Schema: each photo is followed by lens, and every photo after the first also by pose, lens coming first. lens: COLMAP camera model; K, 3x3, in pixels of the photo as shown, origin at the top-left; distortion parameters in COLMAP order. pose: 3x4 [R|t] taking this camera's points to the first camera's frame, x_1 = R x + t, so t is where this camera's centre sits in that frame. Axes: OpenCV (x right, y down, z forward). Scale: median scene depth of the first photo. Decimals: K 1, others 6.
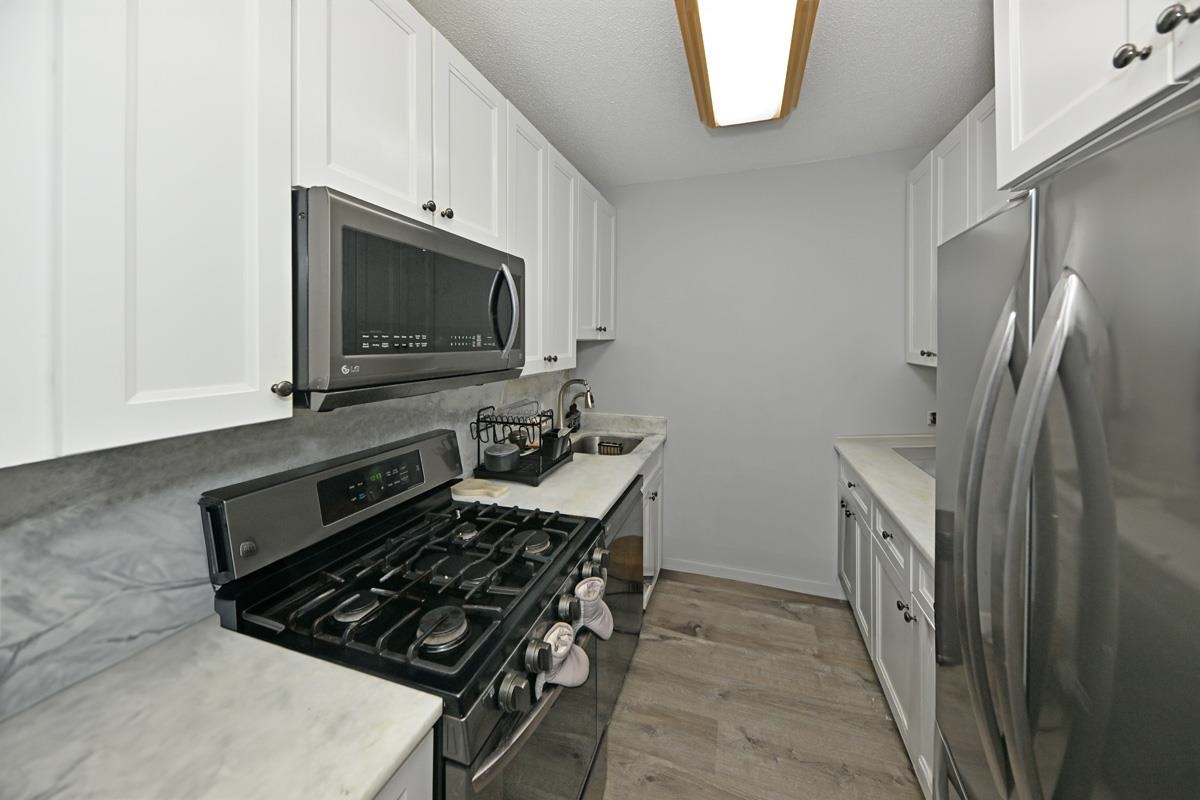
lens RADIAL K [[424.7, 0, 598.8], [0, 424.7, 339.1], [0, 0, 1]] dist [0.000554, 0.000017]
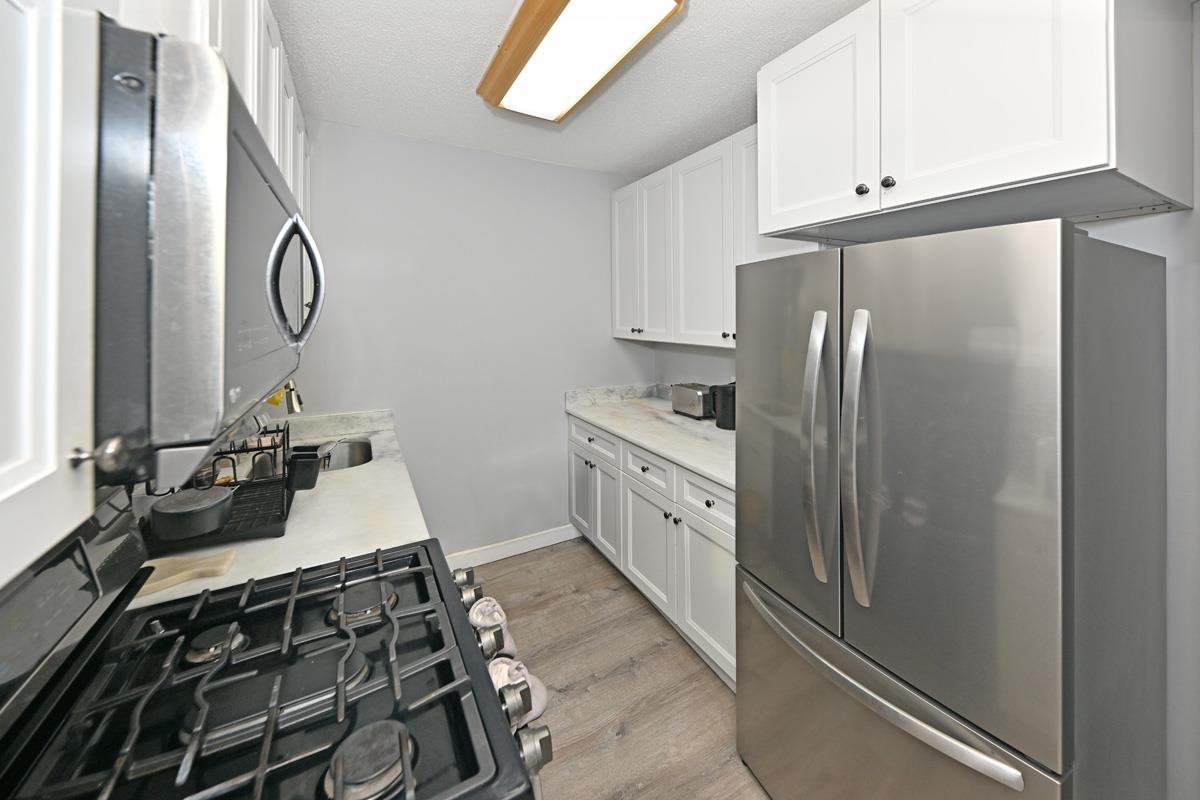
lens RADIAL K [[439.1, 0, 595.0], [0, 439.1, 308.4], [0, 0, 1]] dist [-0.000189, -0.000066]
pose [[0.673570, 0.011891, 0.739028, -0.395461], [-0.004634, 0.999919, -0.011866, -0.021326], [-0.739109, 0.004567, 0.673570, 0.160282]]
